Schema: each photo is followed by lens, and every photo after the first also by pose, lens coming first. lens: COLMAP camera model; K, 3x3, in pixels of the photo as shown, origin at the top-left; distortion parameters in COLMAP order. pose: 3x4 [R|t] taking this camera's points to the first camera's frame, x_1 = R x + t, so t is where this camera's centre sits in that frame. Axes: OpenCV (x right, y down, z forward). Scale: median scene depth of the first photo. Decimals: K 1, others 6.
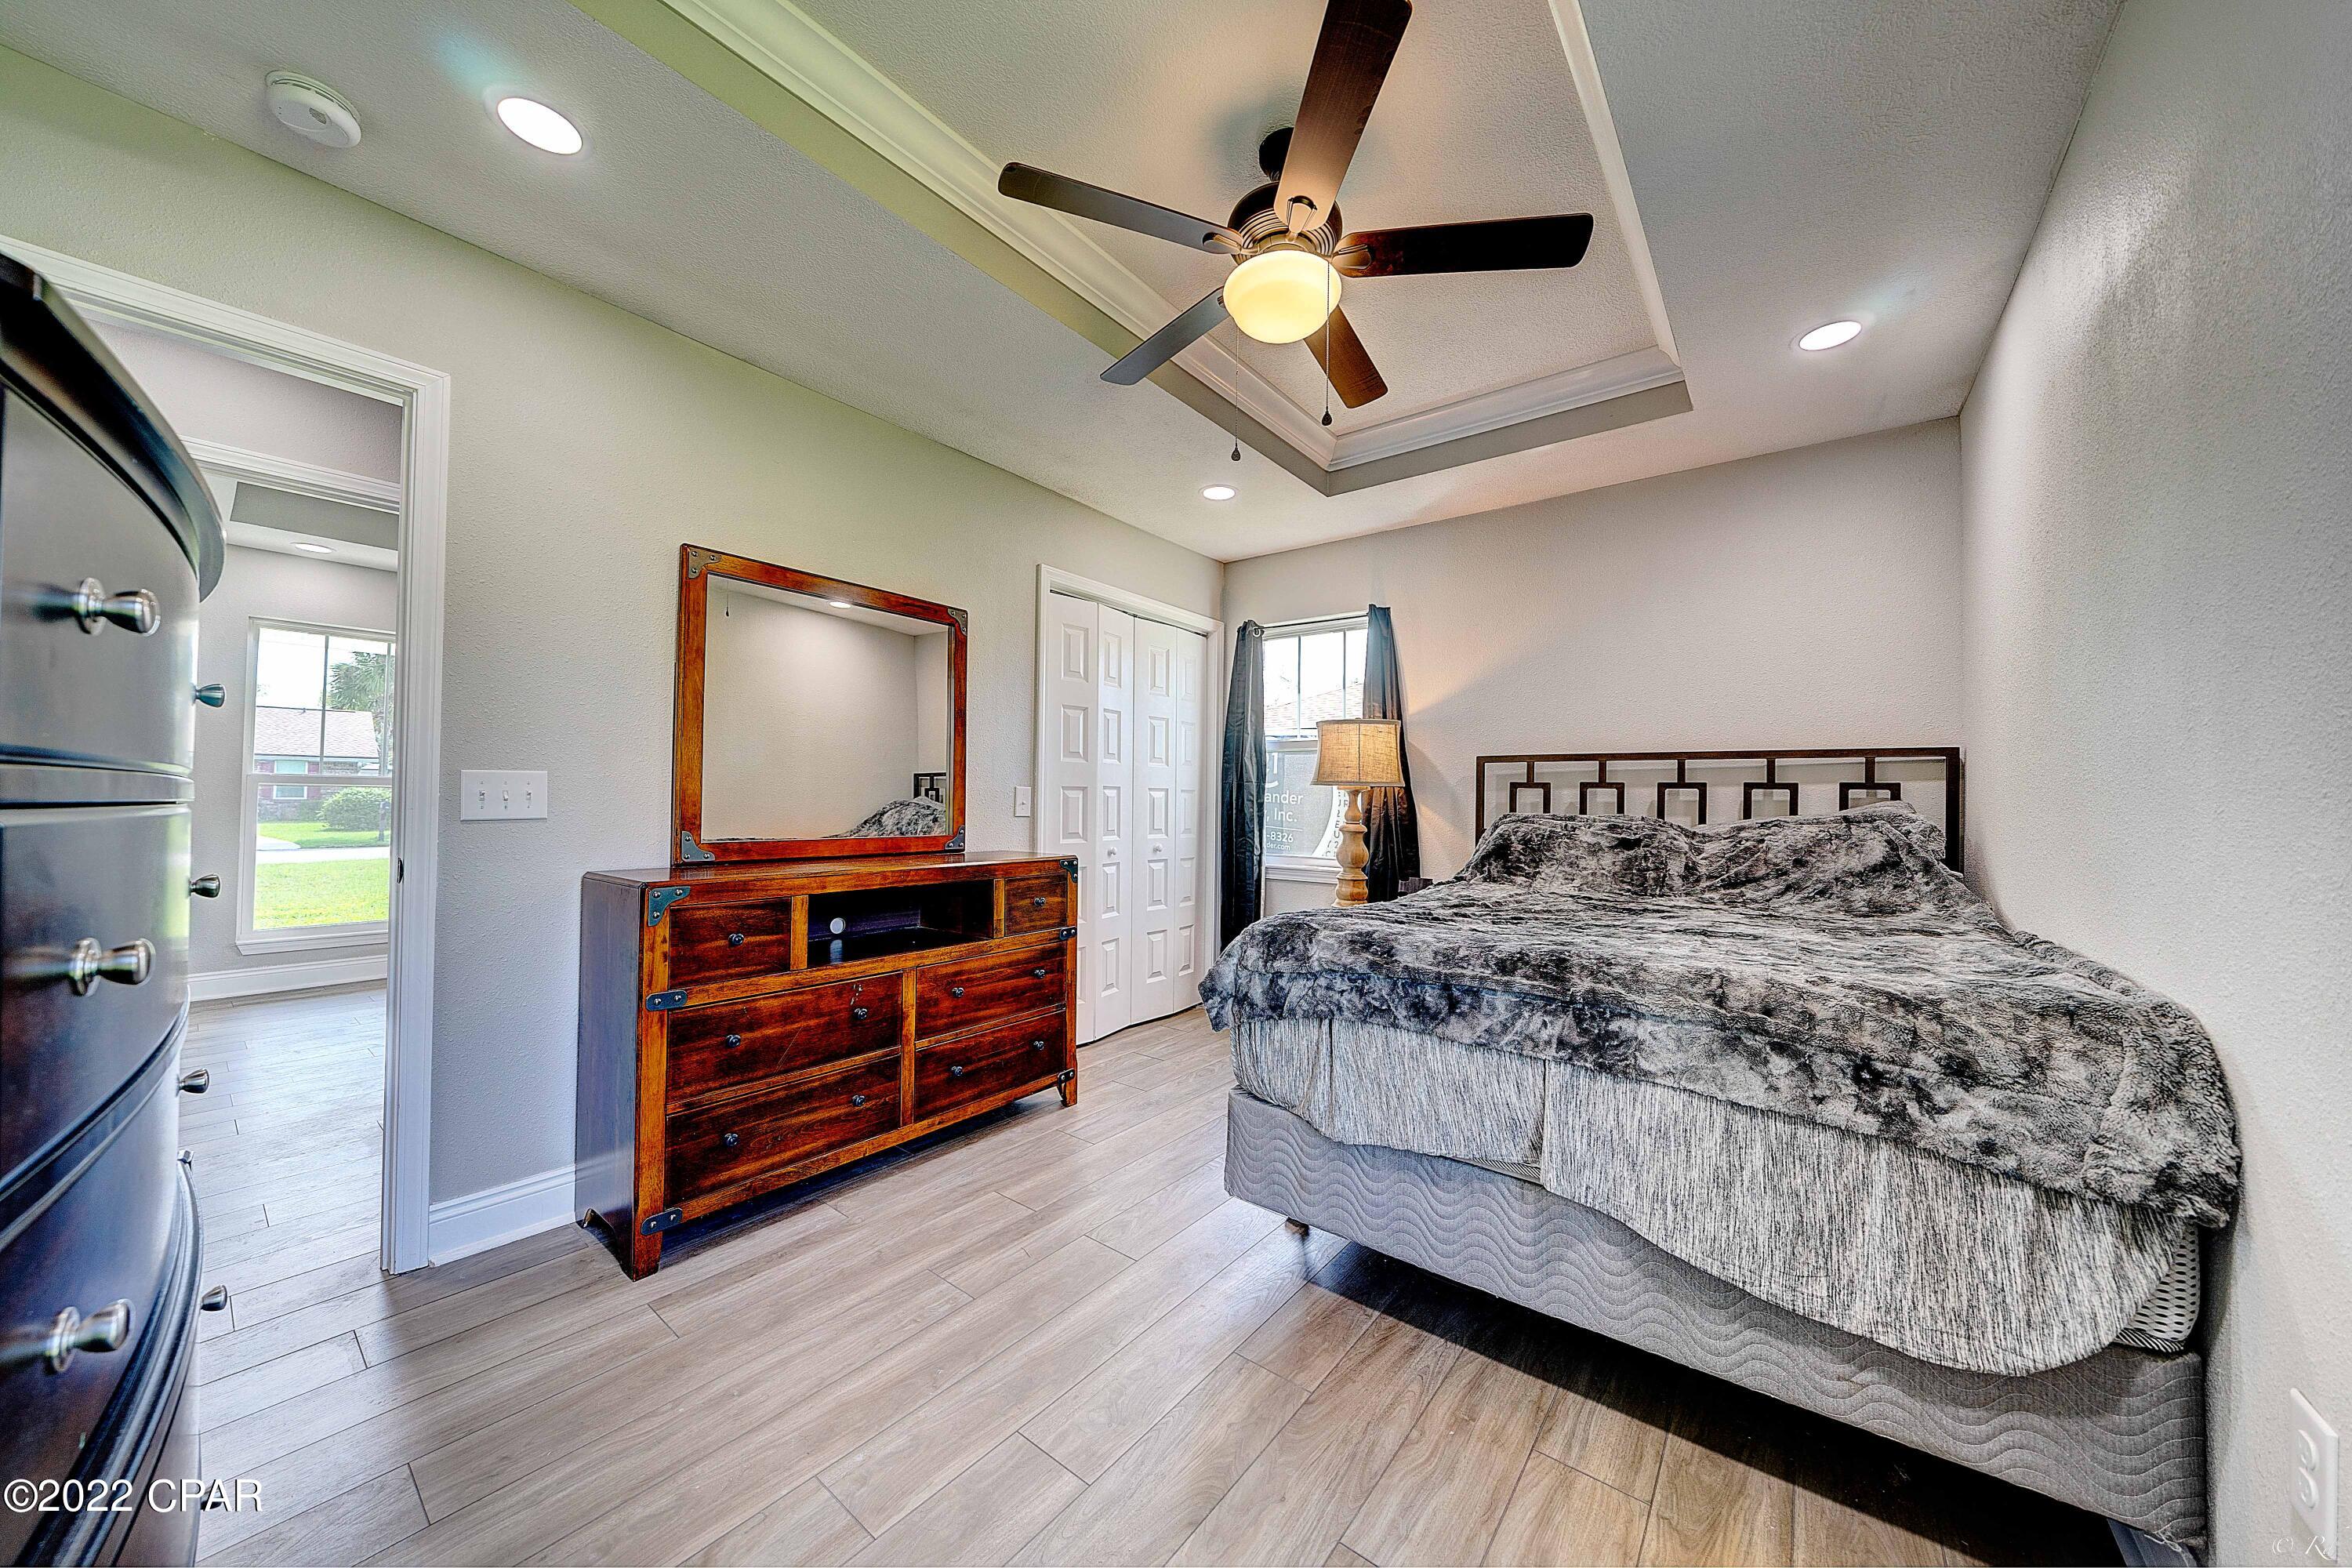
lens RADIAL K [[800.3, 0, 1174.9], [0, 800.3, 784.4], [0, 0, 1]] dist [-0.005201, -0.000145]
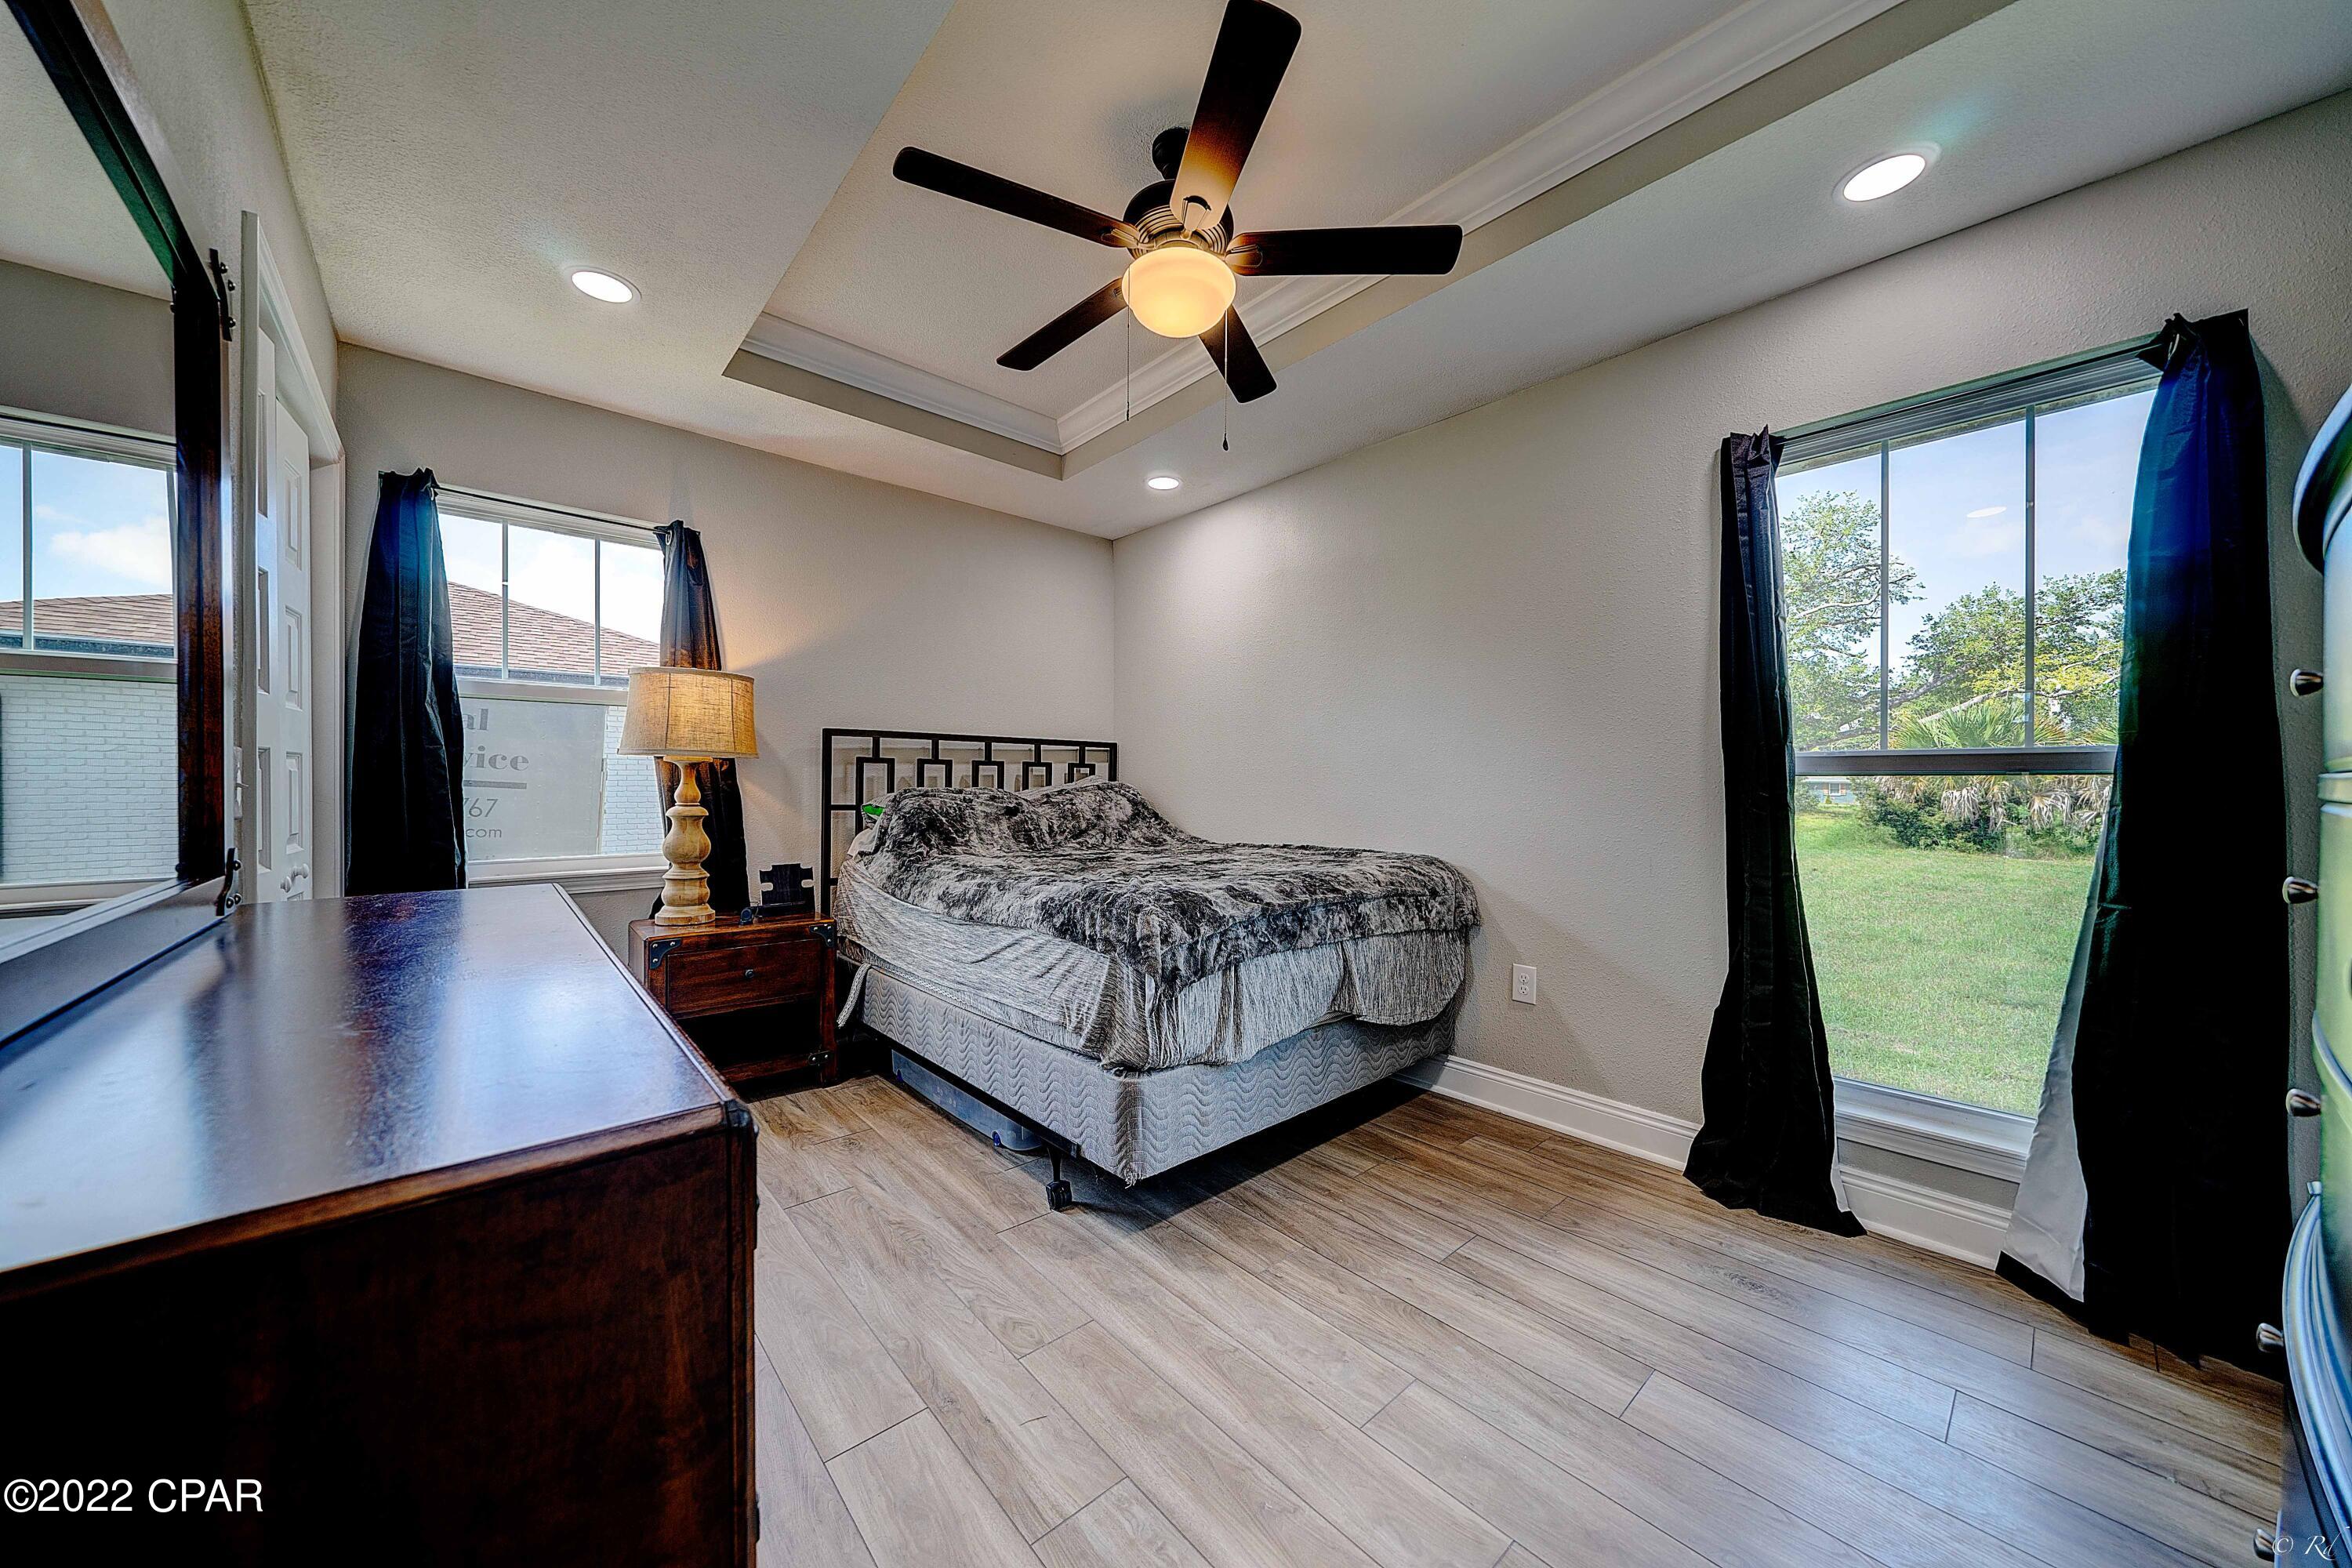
lens RADIAL K [[800.3, 0, 1174.9], [0, 800.3, 784.4], [0, 0, 1]] dist [-0.005201, -0.000145]
pose [[0.182923, -0.013640, 0.983033, -0.883761], [-0.023073, 0.999569, 0.018162, 0.008199], [-0.982857, -0.026004, 0.182529, 0.794067]]
